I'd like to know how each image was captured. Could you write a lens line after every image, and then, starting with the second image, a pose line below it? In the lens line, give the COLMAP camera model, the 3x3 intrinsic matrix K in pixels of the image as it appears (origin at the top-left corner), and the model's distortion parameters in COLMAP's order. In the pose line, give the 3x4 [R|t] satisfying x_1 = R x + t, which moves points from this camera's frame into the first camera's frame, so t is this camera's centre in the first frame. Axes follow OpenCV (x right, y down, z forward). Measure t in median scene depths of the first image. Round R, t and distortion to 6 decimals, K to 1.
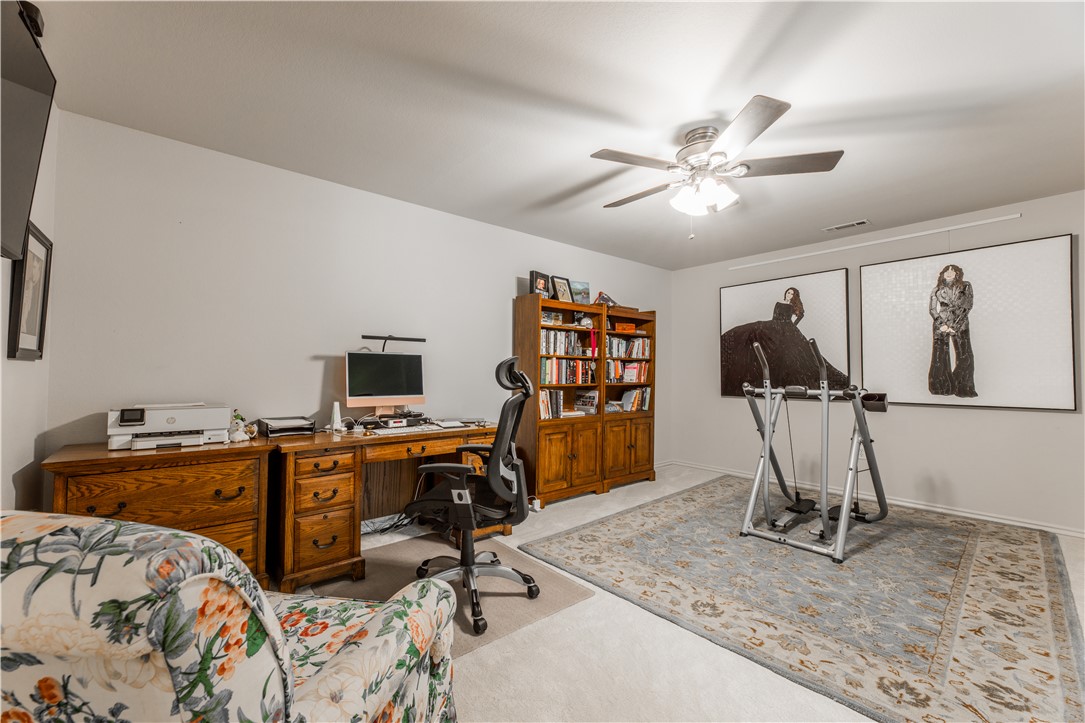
lens RADIAL K [[440.6, 0, 546.1], [0, 440.6, 361.8], [0, 0, 1]] dist [0.000992, -0.001193]
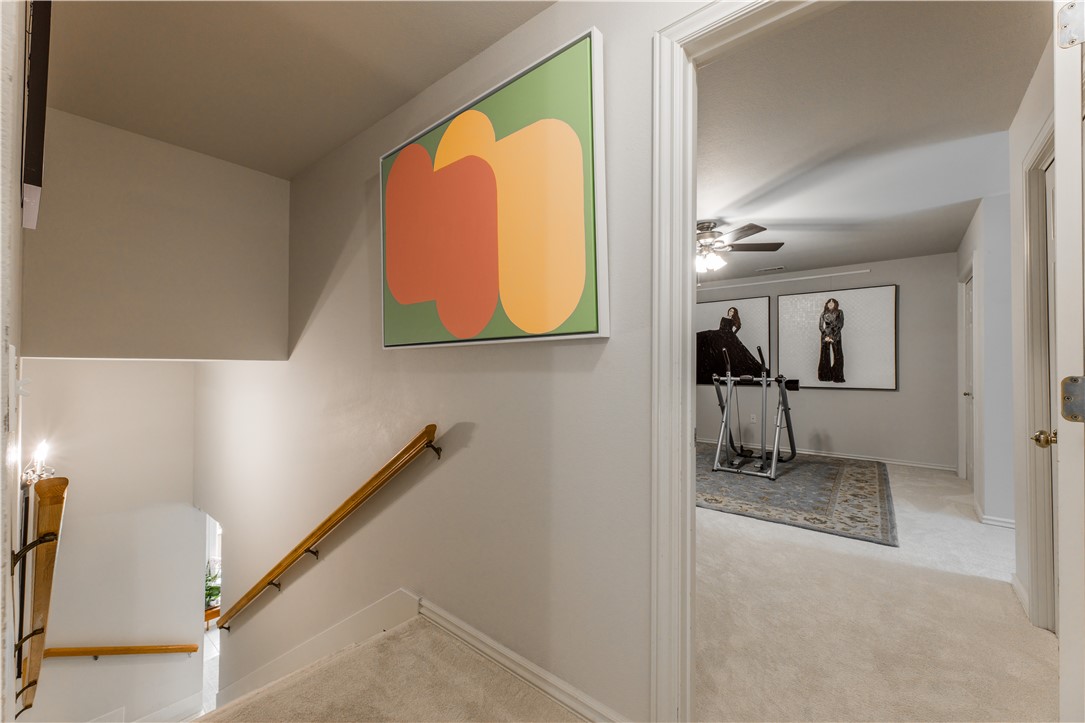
lens RADIAL K [[440.6, 0, 537.5], [0, 440.6, 361.9], [0, 0, 1]] dist [0.000992, -0.001193]
pose [[0.985358, 0.002600, 0.170478, -0.438064], [-0.005109, 0.999885, 0.014279, -0.013029], [-0.170422, -0.014941, 0.985258, -0.426478]]
